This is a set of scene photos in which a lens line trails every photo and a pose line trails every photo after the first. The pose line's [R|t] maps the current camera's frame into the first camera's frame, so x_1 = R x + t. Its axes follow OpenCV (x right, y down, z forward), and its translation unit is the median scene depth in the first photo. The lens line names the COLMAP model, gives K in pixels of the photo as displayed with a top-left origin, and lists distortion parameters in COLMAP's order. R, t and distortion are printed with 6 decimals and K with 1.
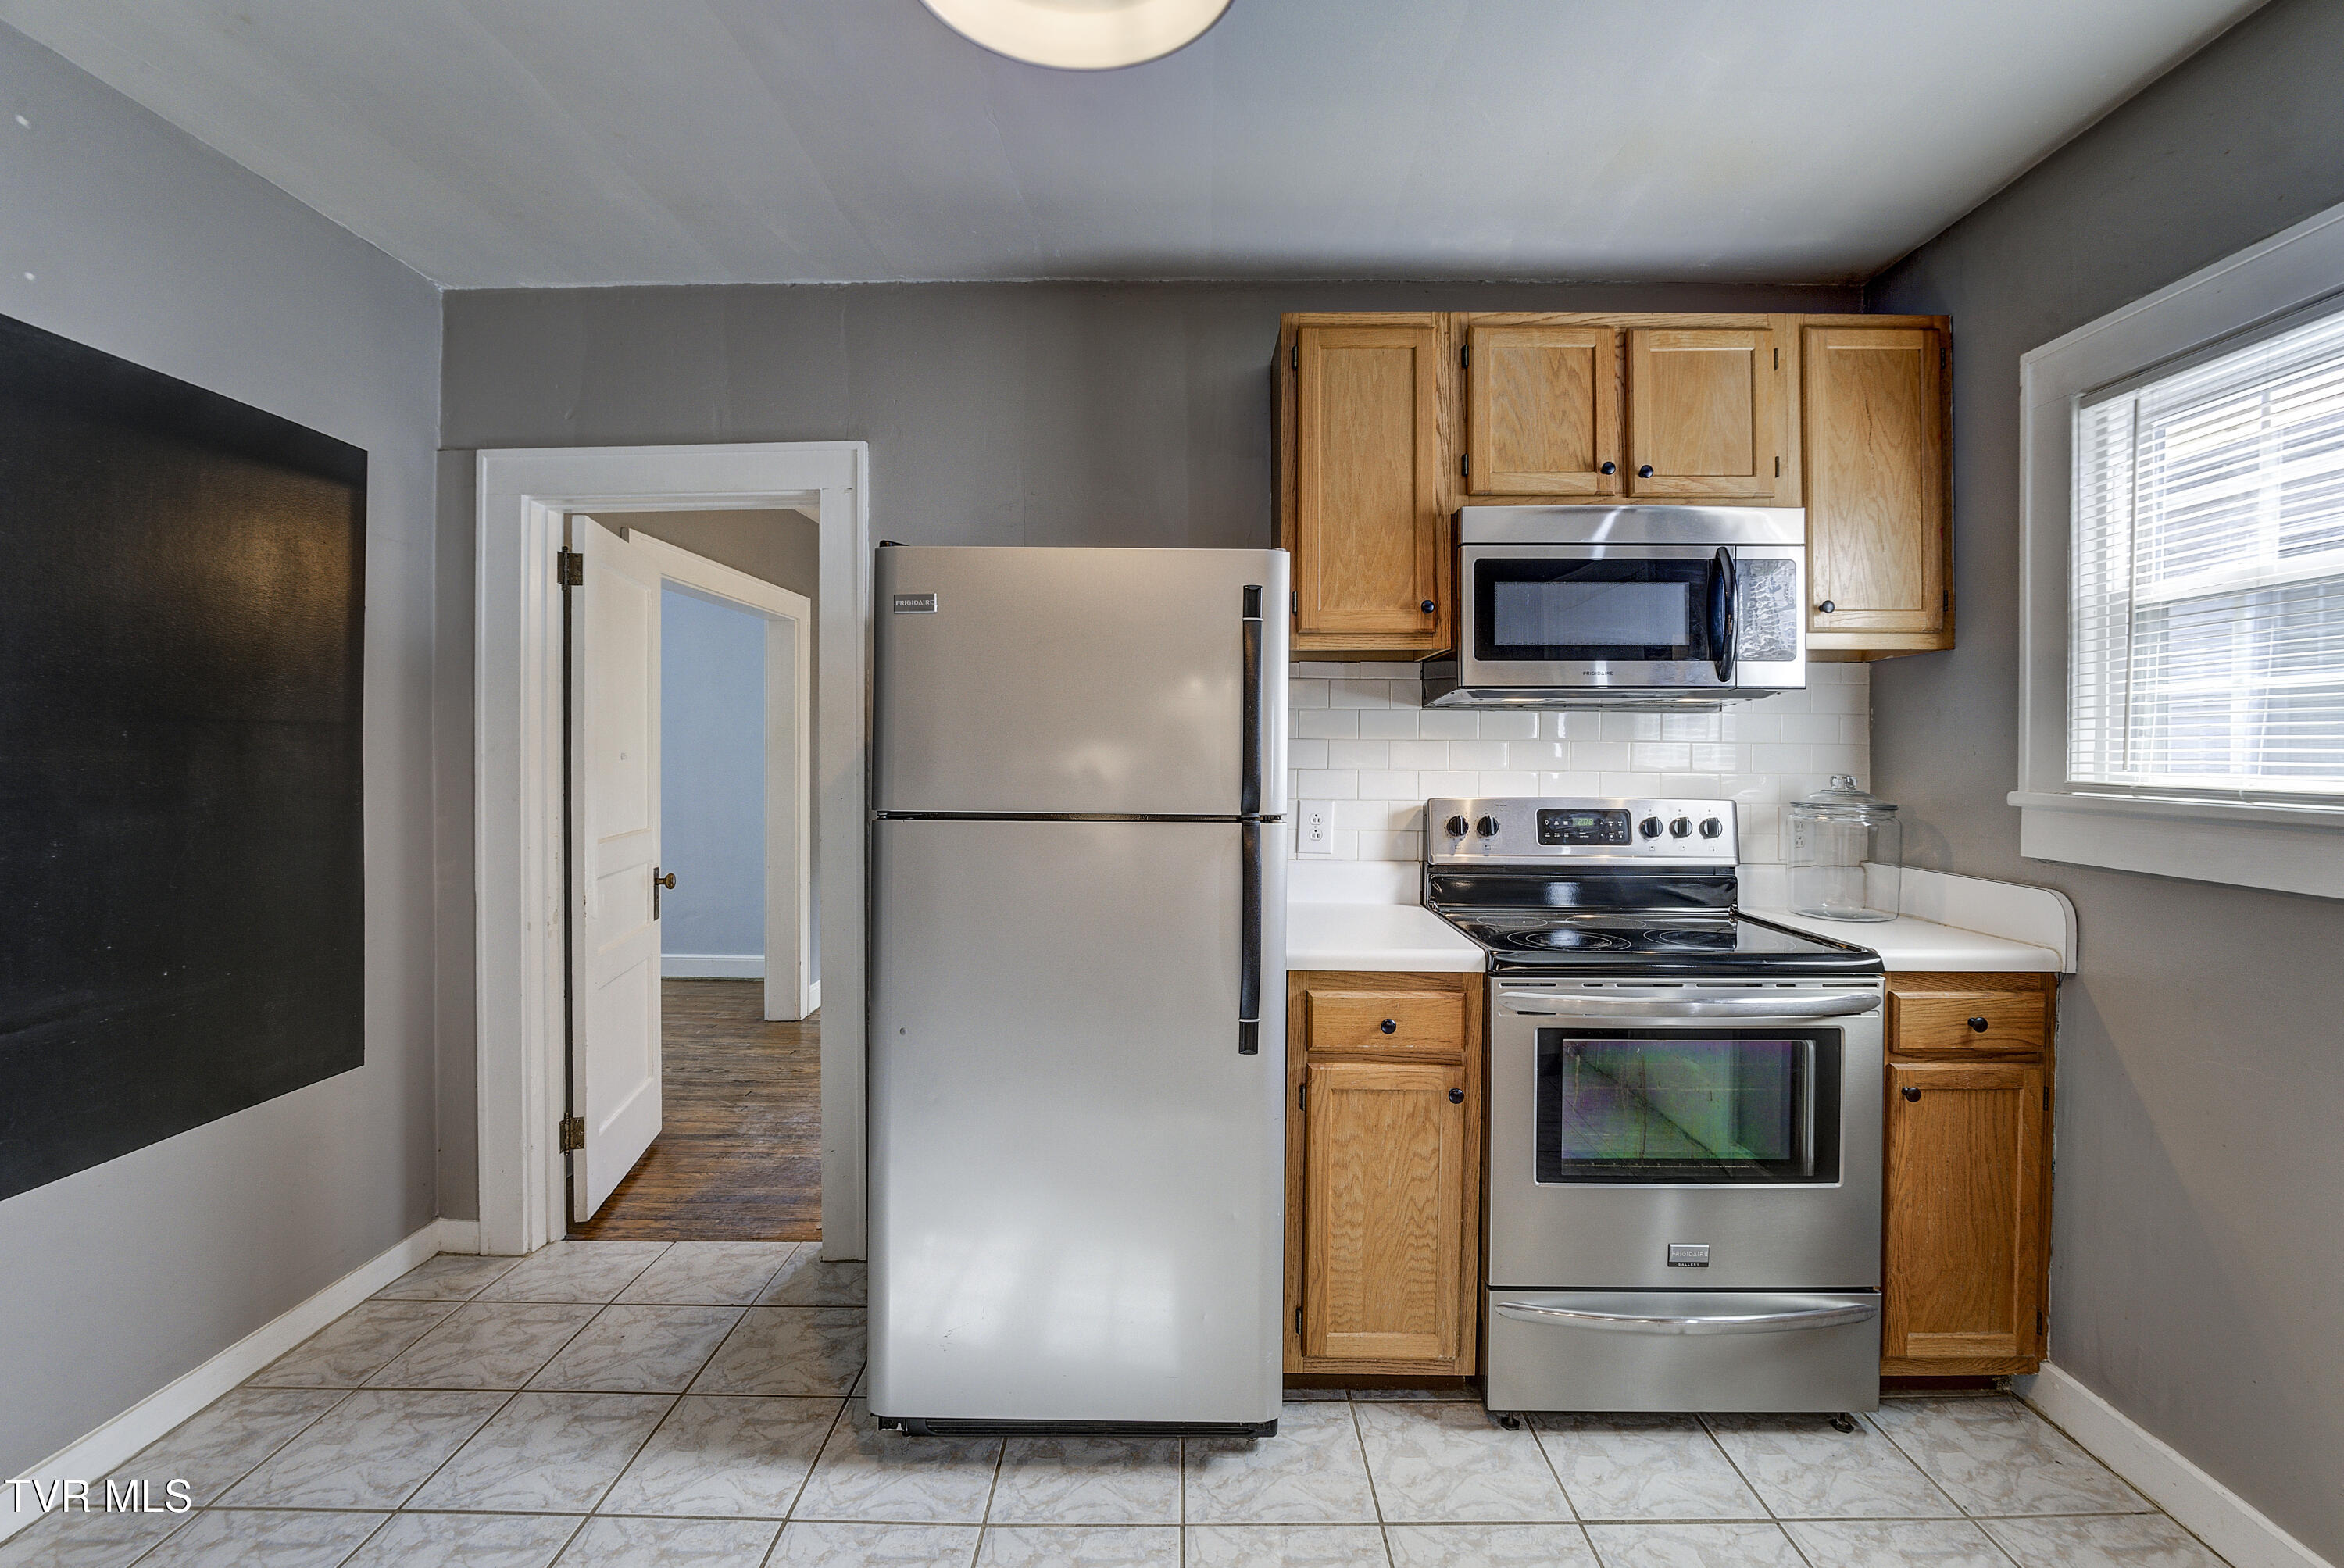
lens RADIAL K [[1049.9, 0, 1131.2], [0, 1049.9, 766.3], [0, 0, 1]] dist [-0.020720, -0.000155]
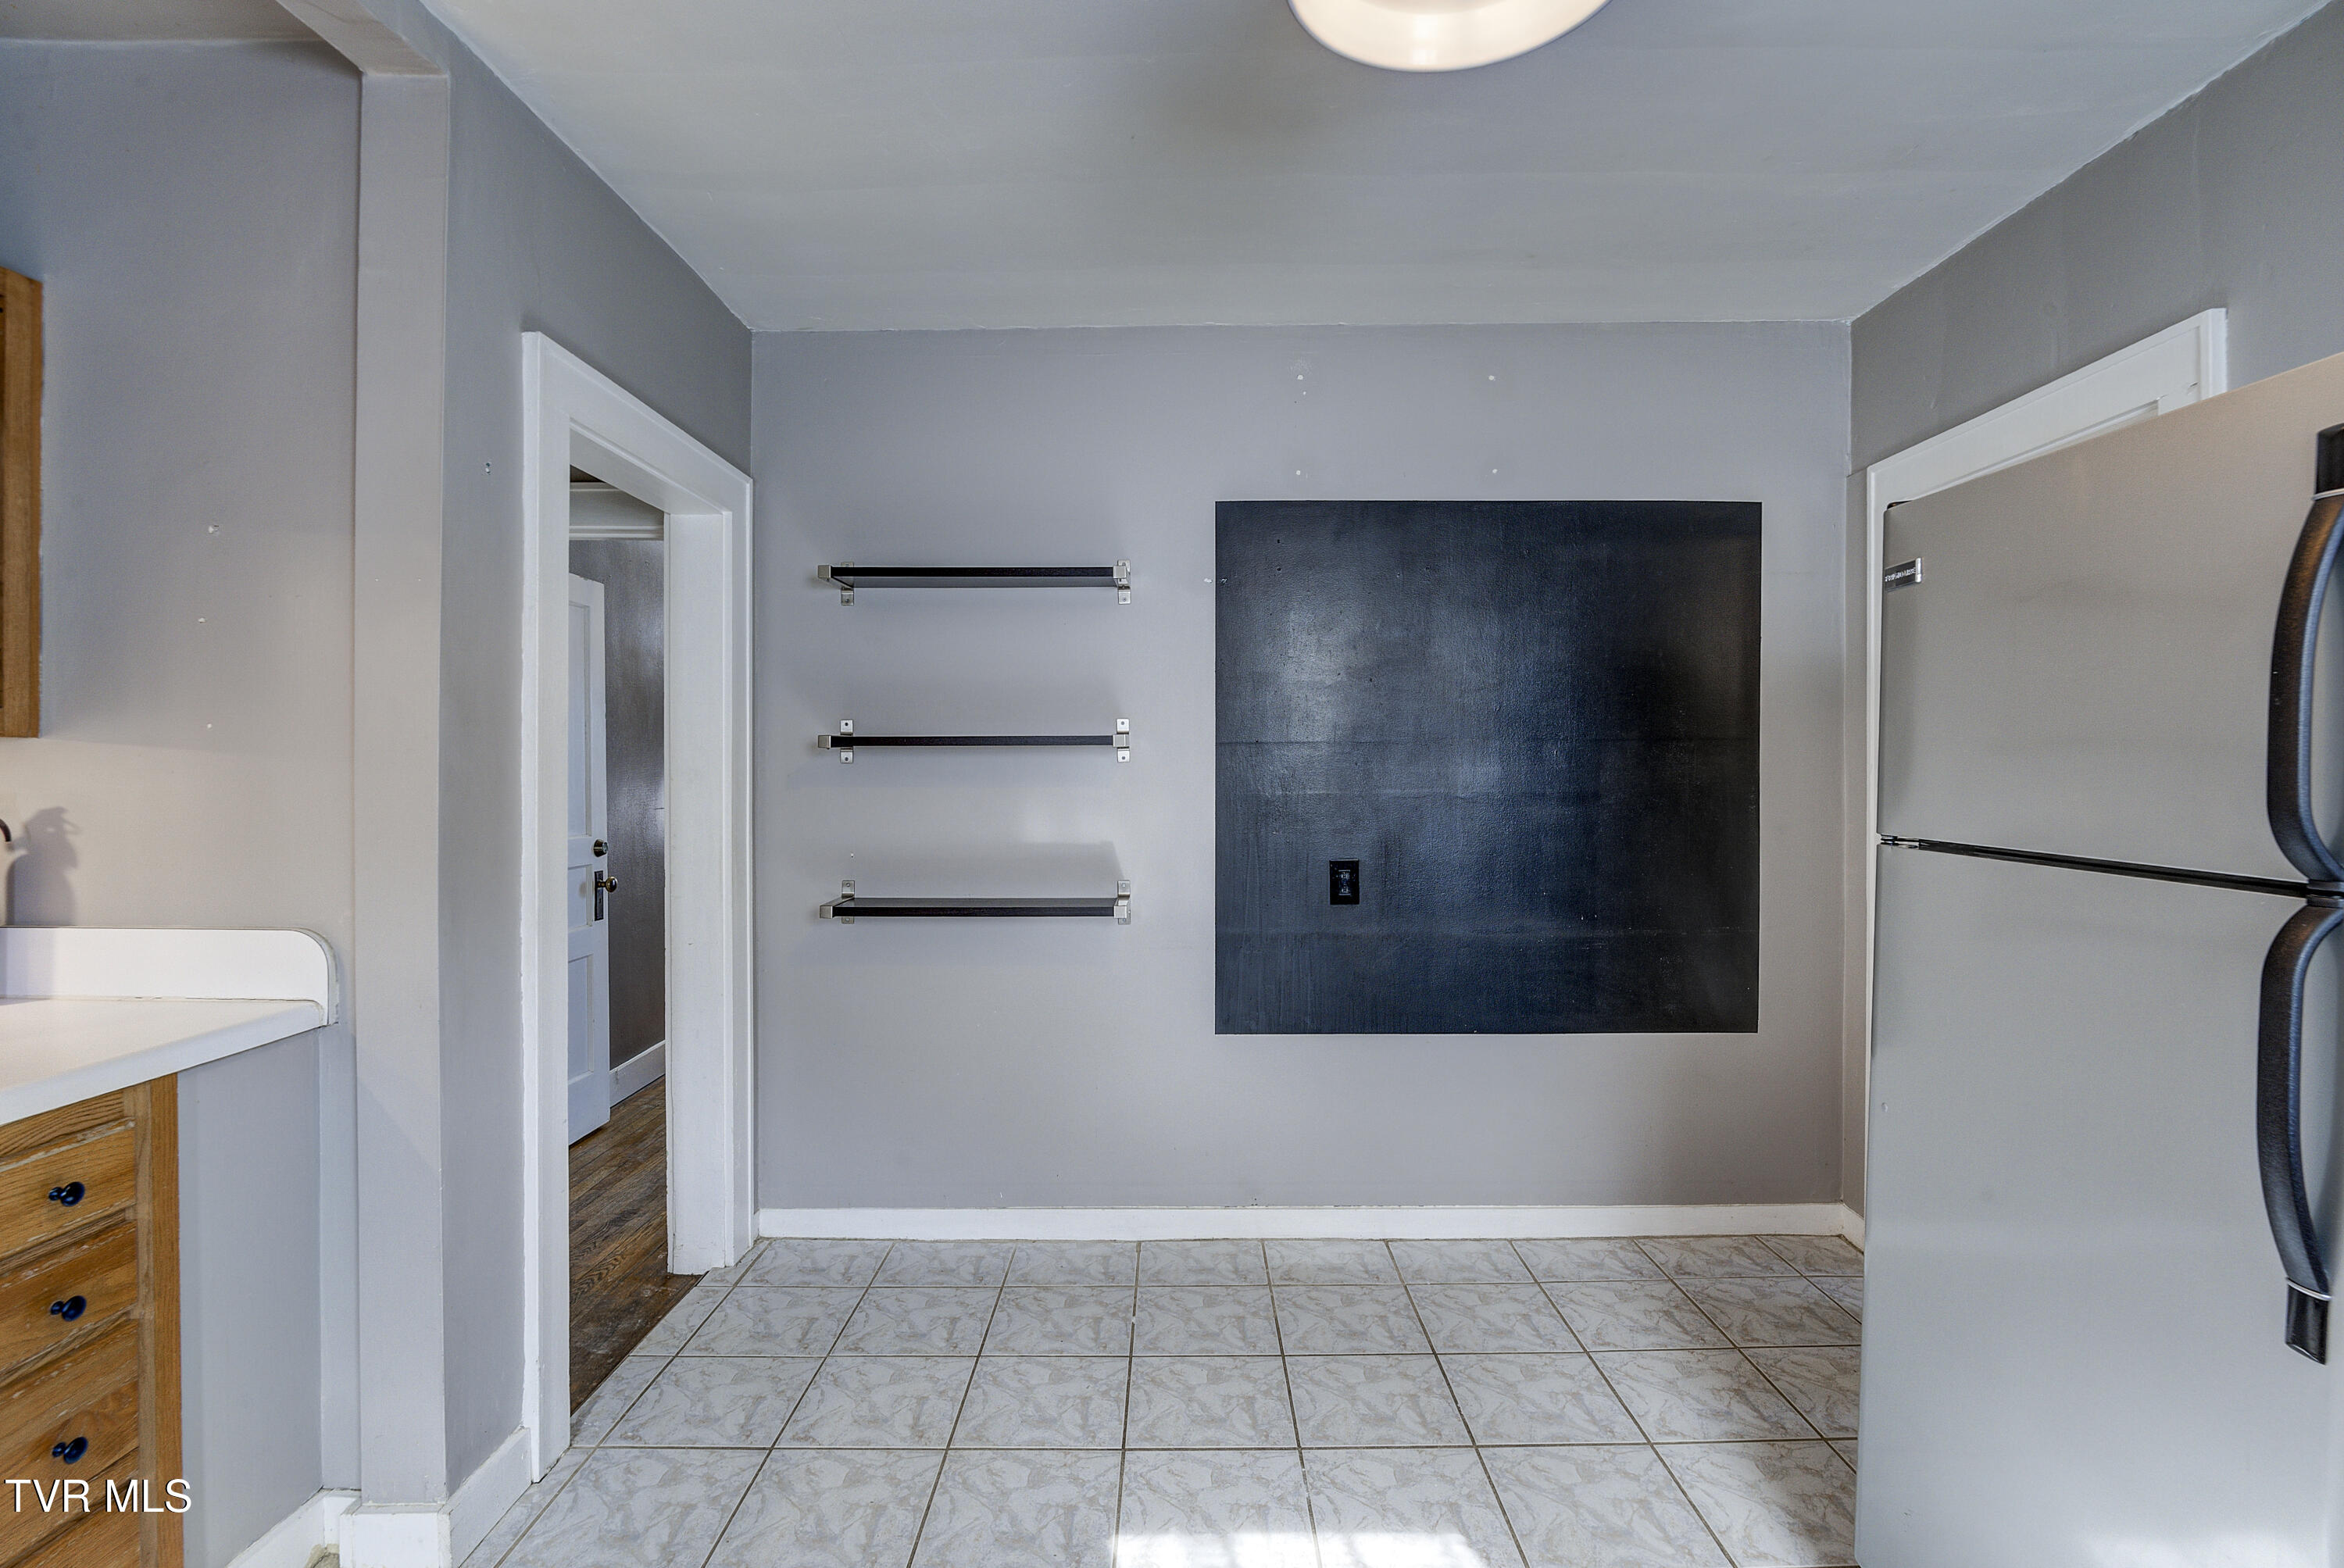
lens RADIAL K [[1118.8, 0, 1224.0], [0, 1118.8, 771.3], [0, 0, 1]] dist [-0.014852, 0.000537]
pose [[0.045180, 0.005676, -0.998963, 0.567471], [-0.007883, 0.999955, 0.005325, -0.006857], [0.998948, 0.007634, 0.045223, 0.412866]]
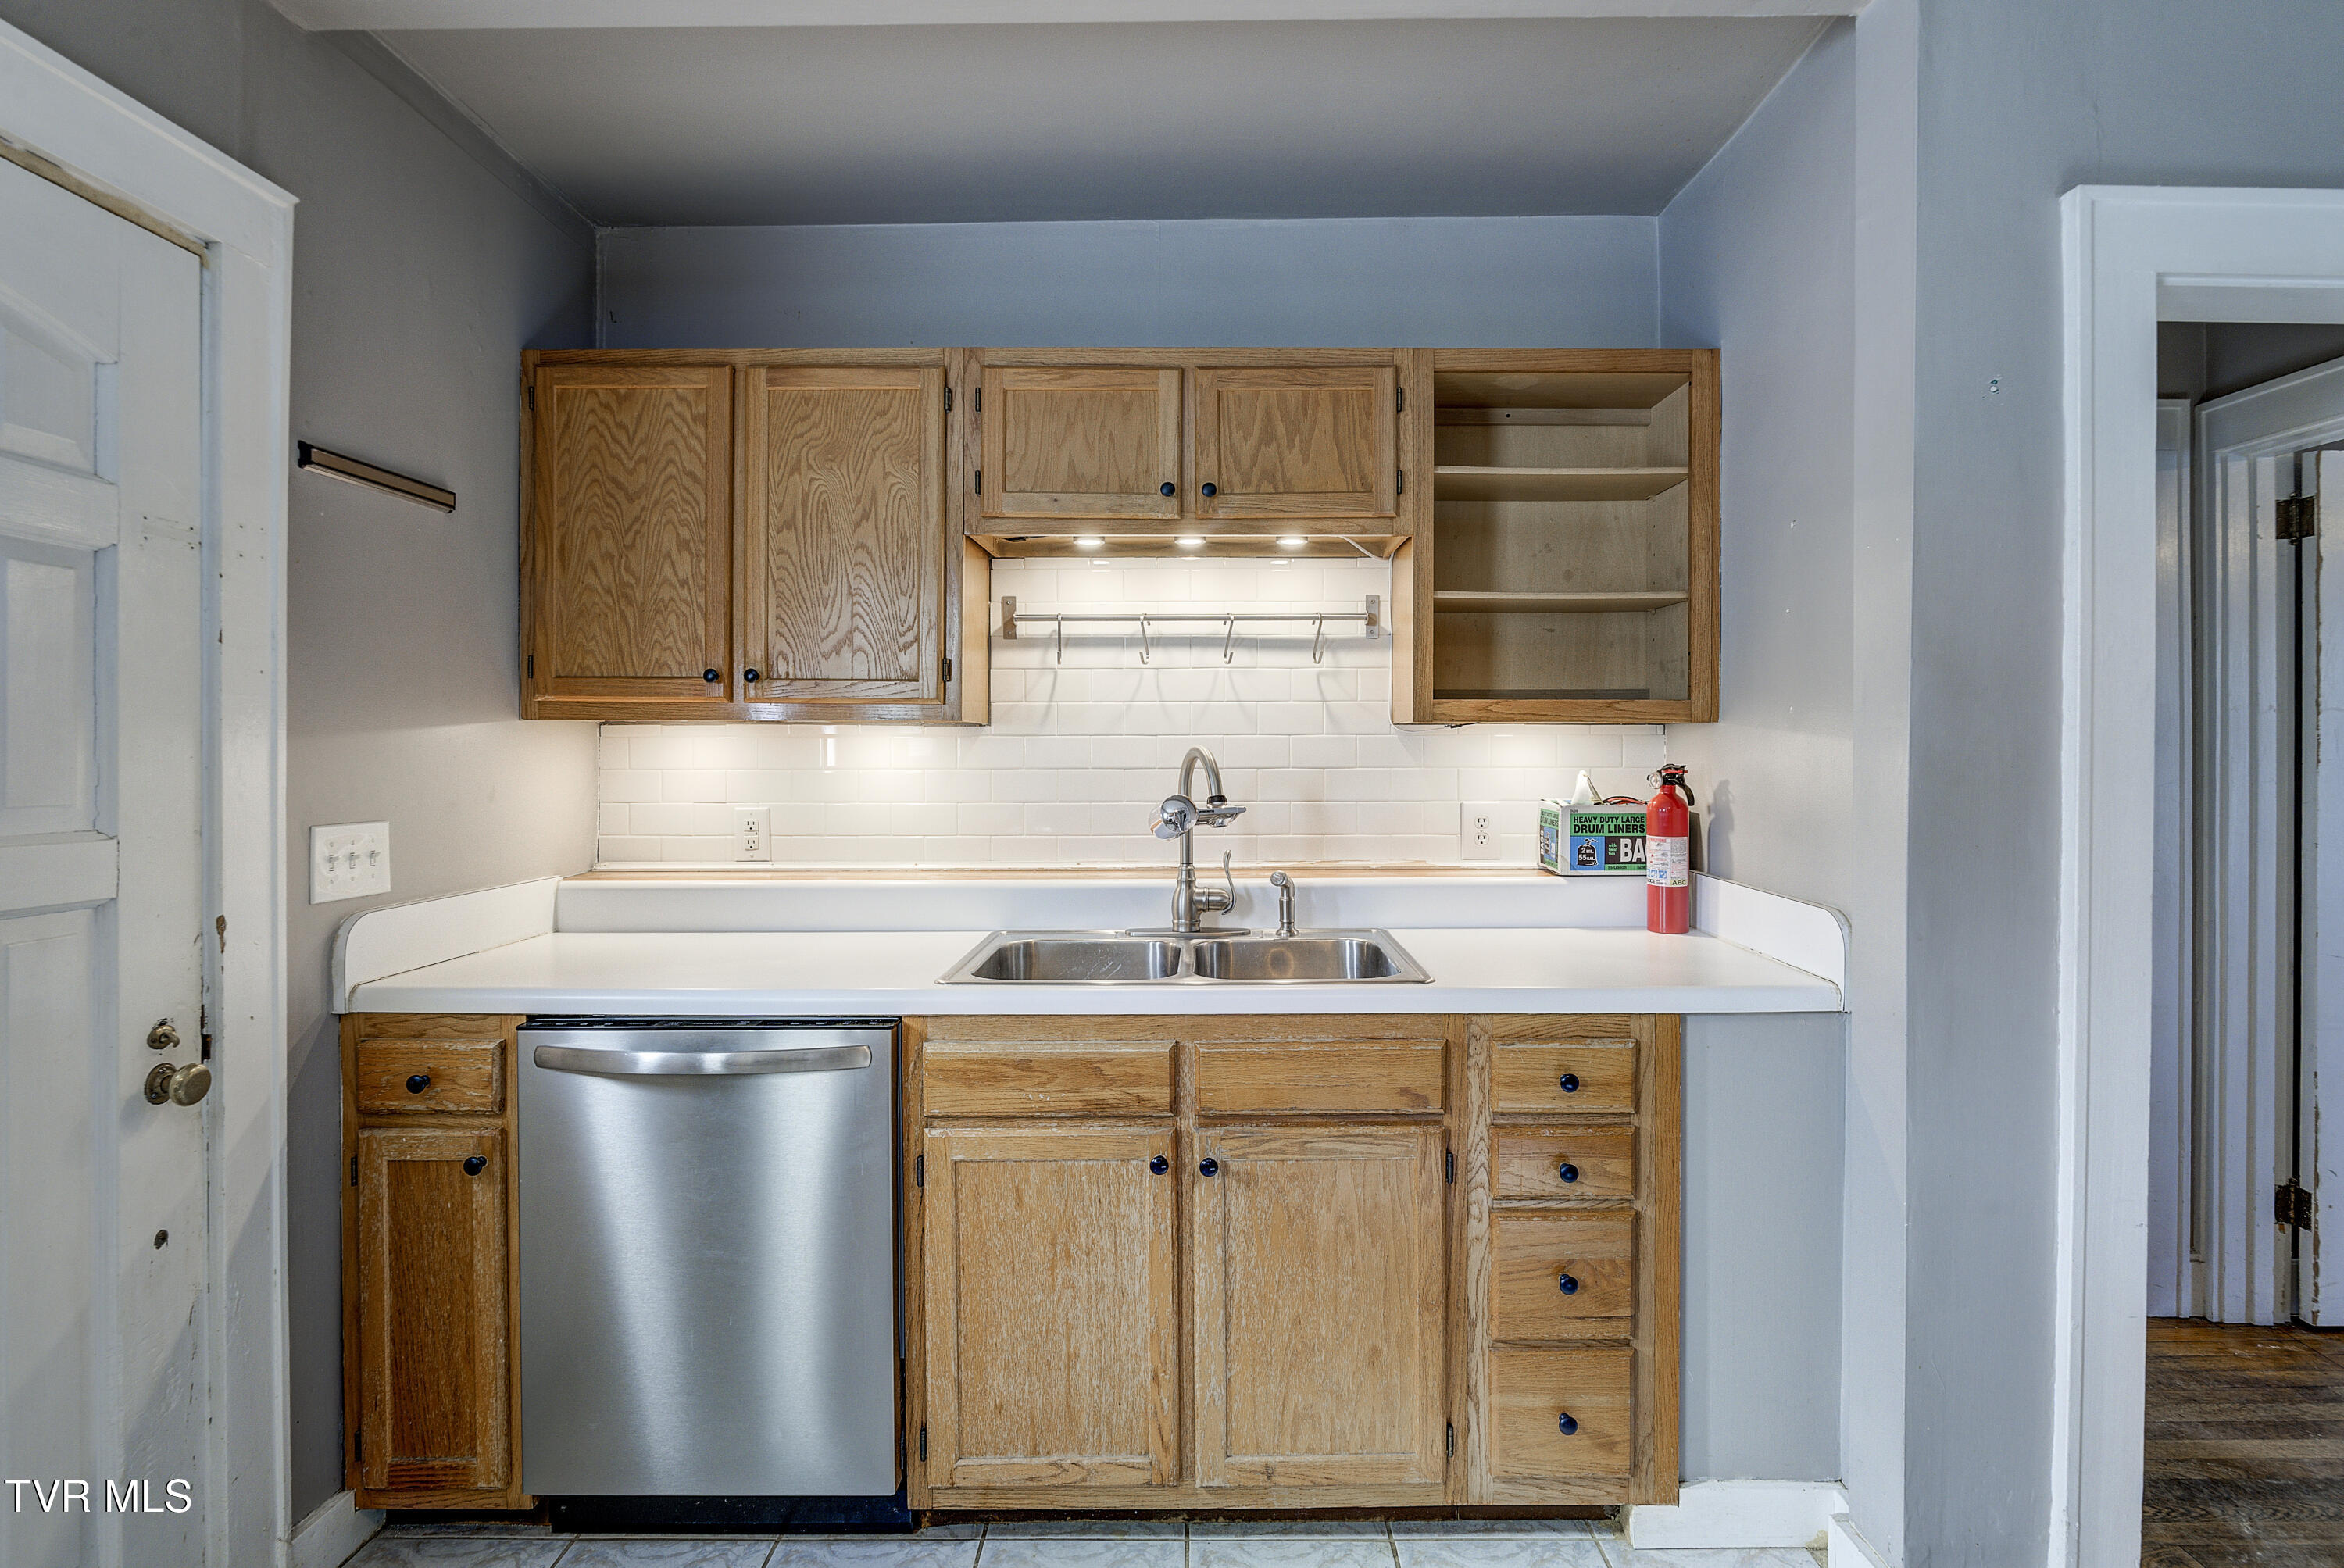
lens RADIAL K [[1151.7, 0, 1160.7], [0, 1151.7, 751.3], [0, 0, 1]] dist [-0.012240, 0.000120]
pose [[-0.999891, -0.002639, -0.014518, 0.192402], [-0.002854, 0.999886, 0.014808, -0.008602], [0.014477, 0.014848, -0.999785, 0.625936]]
